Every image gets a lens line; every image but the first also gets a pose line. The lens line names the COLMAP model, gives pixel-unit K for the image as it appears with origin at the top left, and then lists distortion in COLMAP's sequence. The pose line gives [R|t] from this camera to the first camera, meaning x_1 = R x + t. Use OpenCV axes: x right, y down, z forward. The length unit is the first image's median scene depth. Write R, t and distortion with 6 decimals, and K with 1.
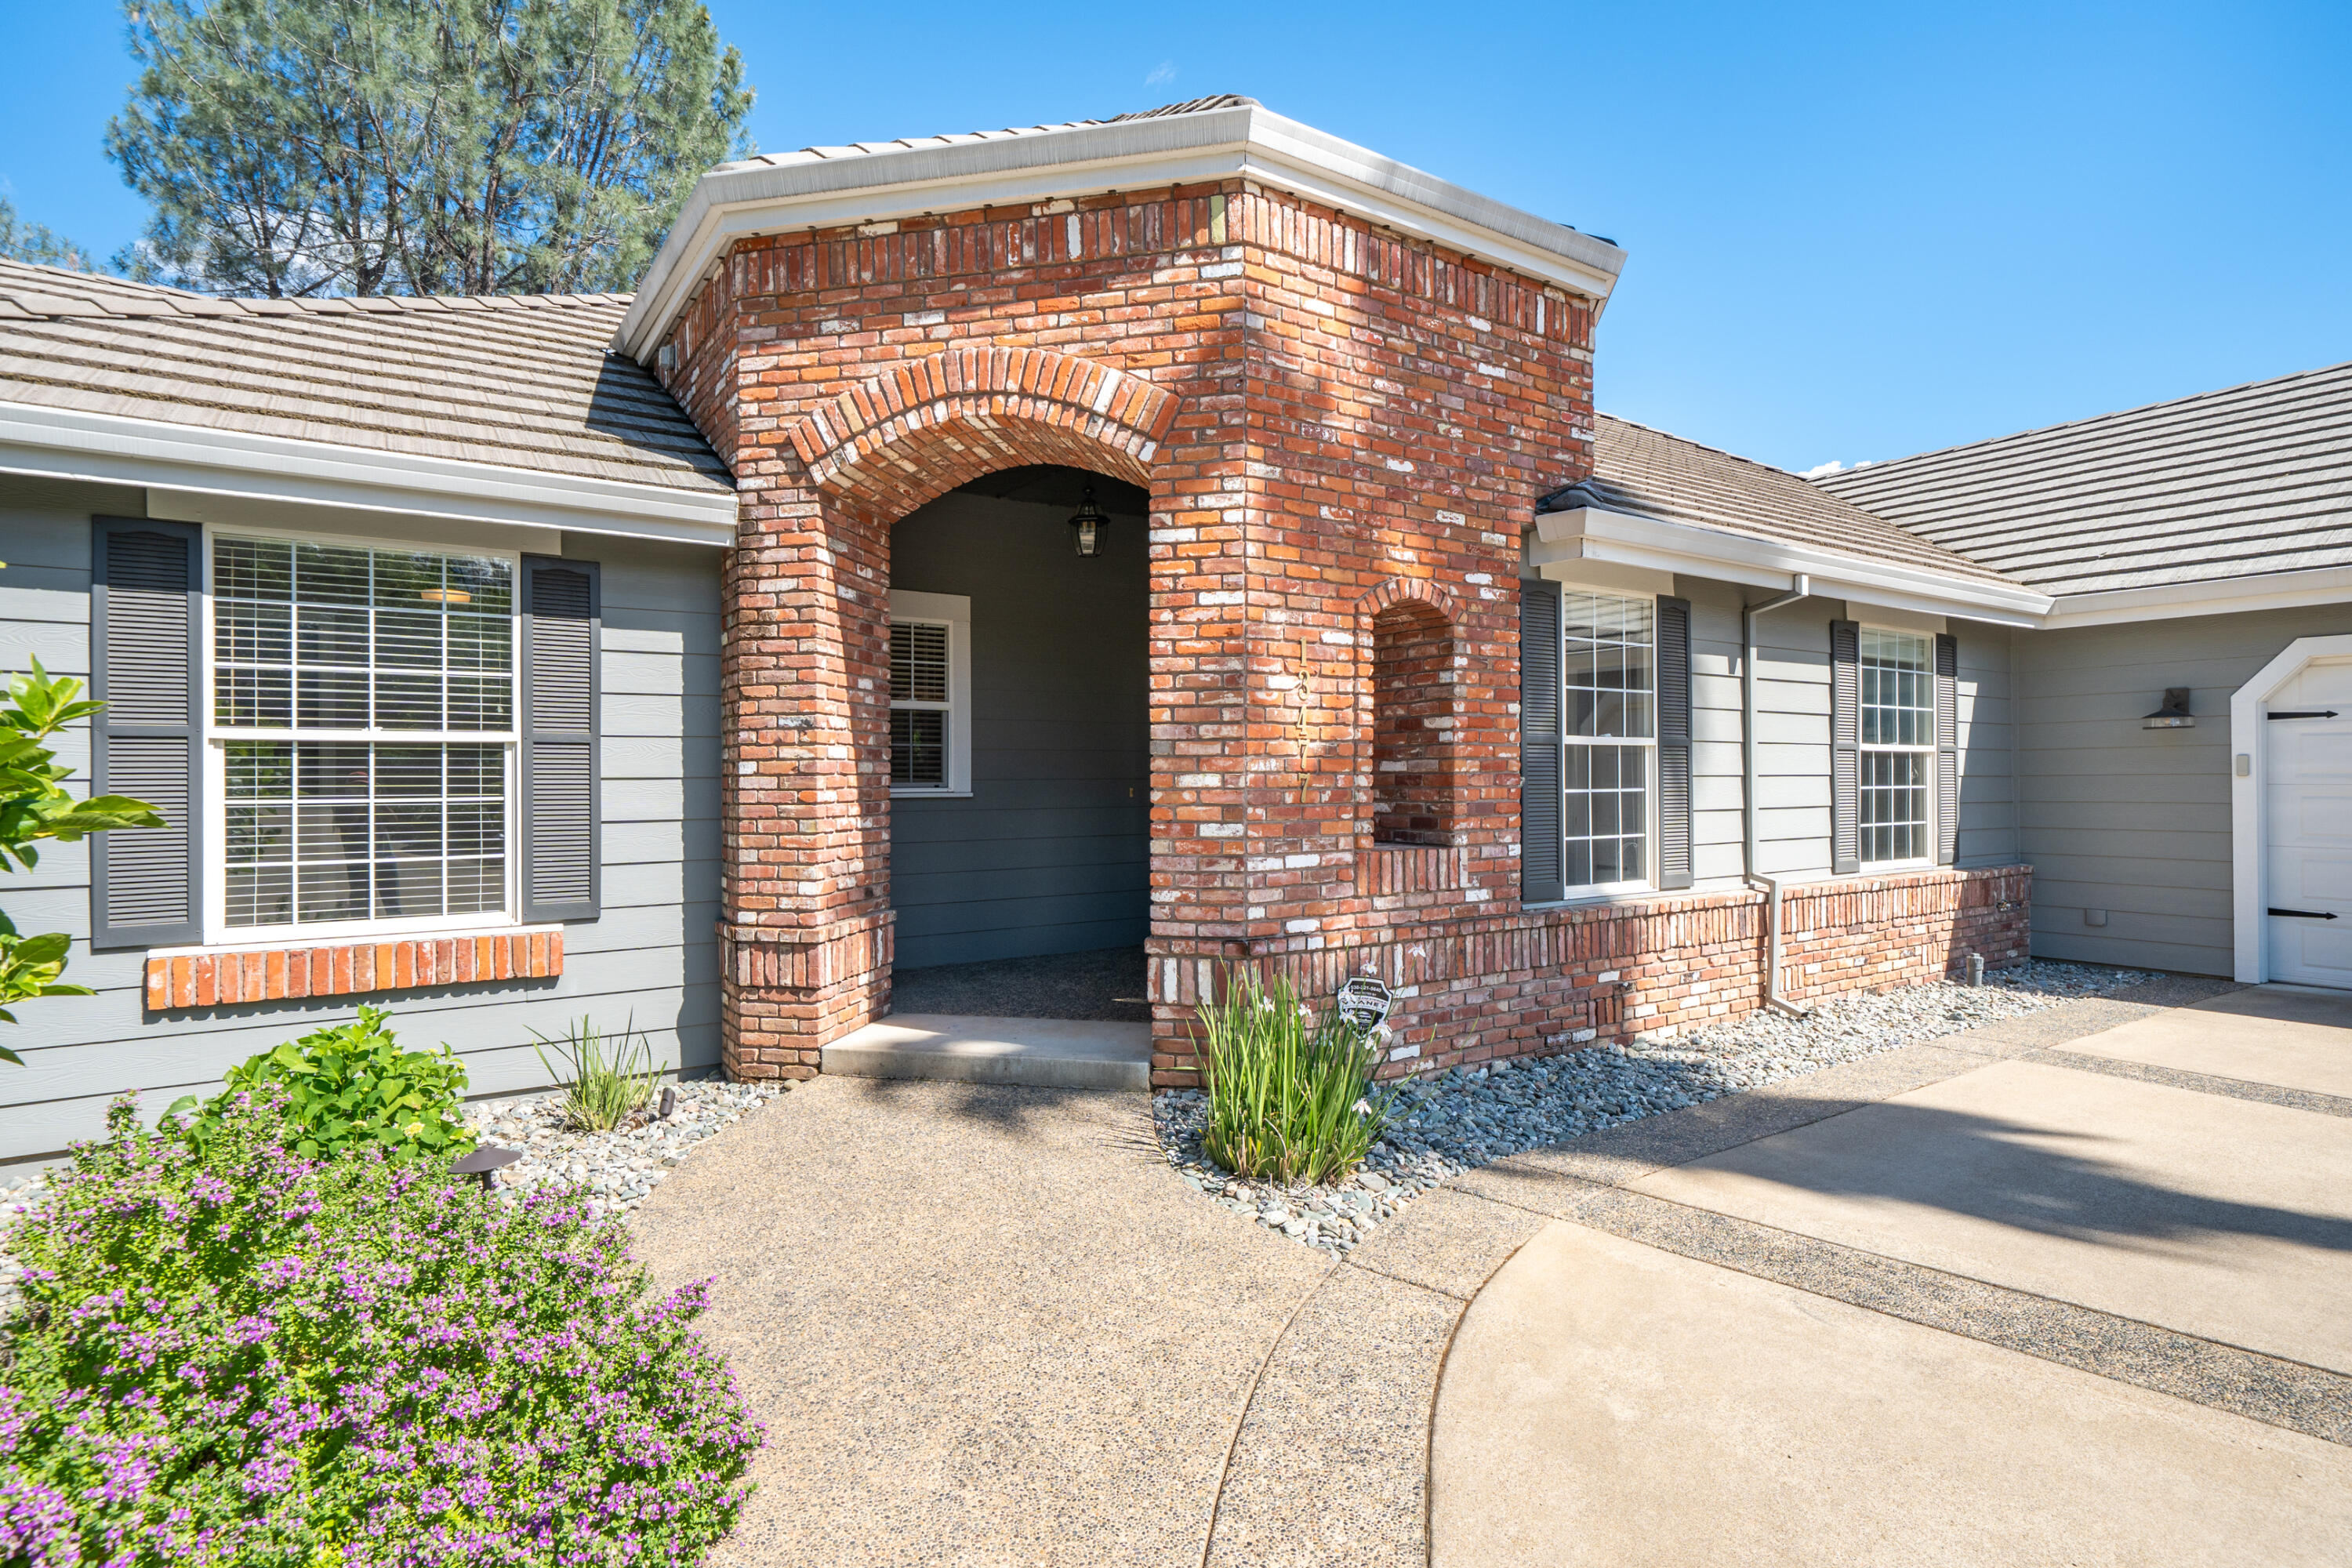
lens RADIAL K [[1151.8, 0, 1122.7], [0, 1151.8, 768.5], [0, 0, 1]] dist [0.009933, 0.000124]
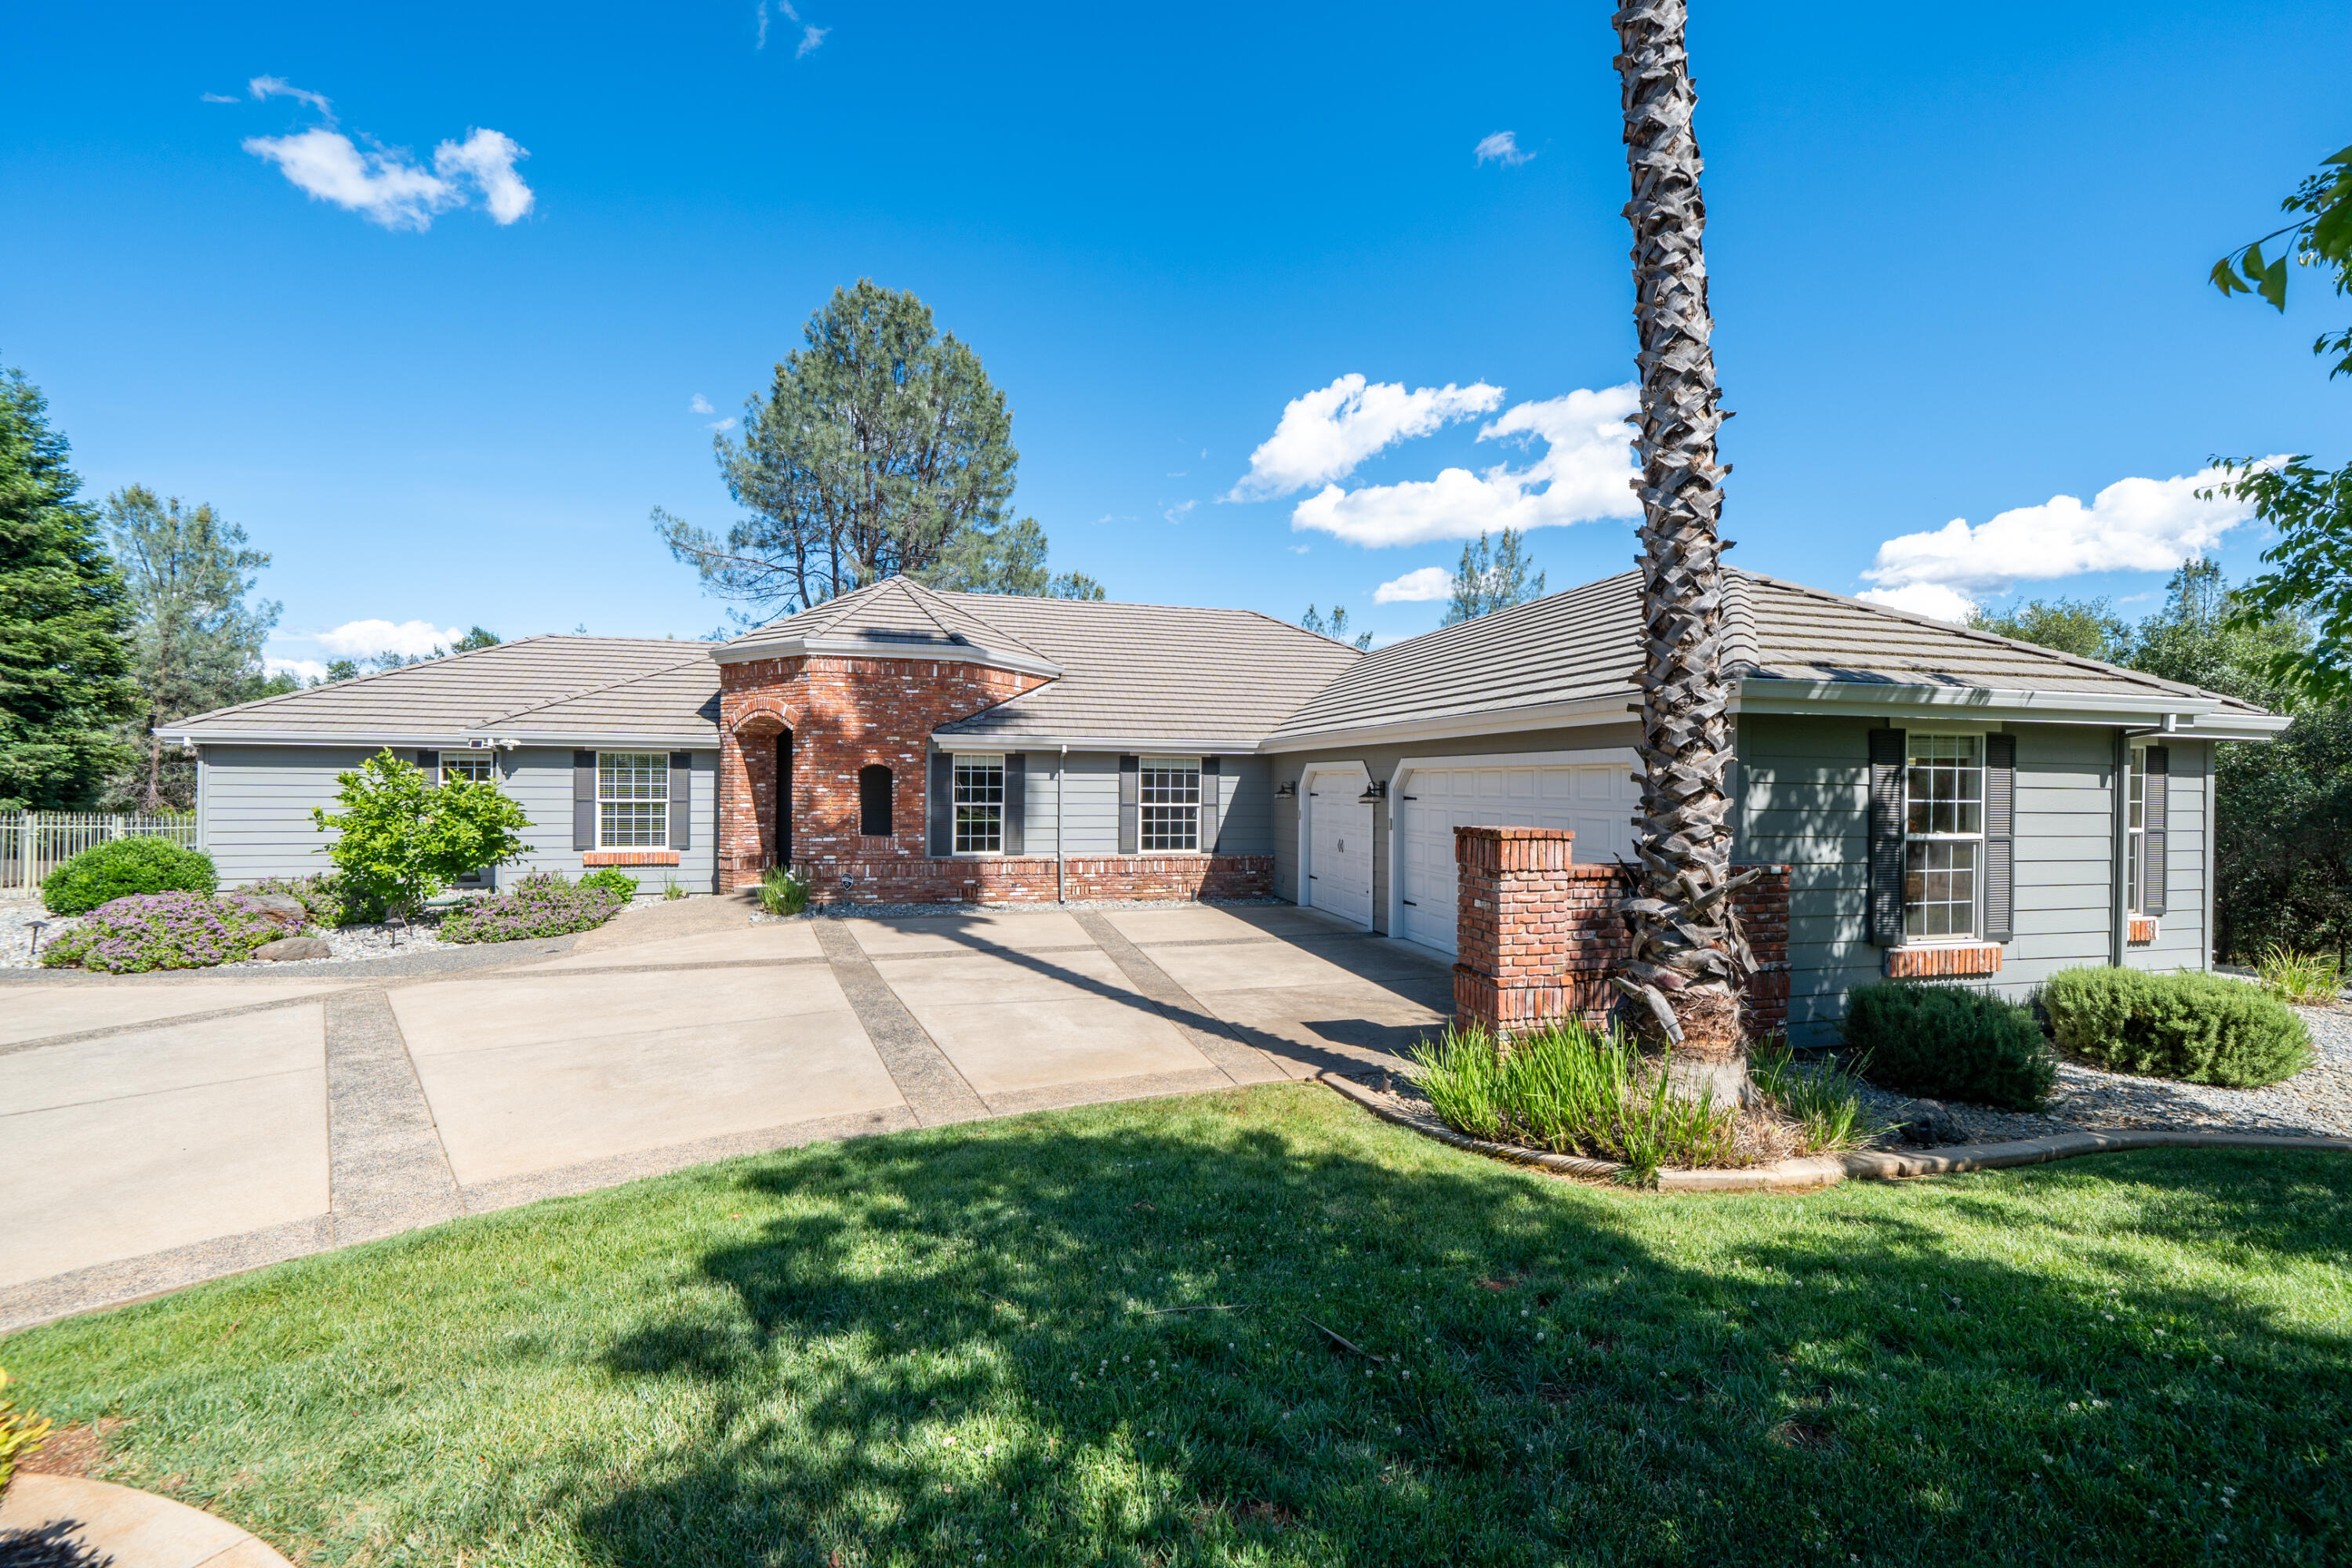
lens RADIAL K [[895.6, 0, 1182.0], [0, 895.6, 783.5], [0, 0, 1]] dist [0.000177, 0.000073]
pose [[0.948305, 0.011615, -0.317148, 1.841893], [-0.009592, 0.999922, 0.007942, -0.112177], [0.317216, -0.004489, 0.948343, -1.153648]]
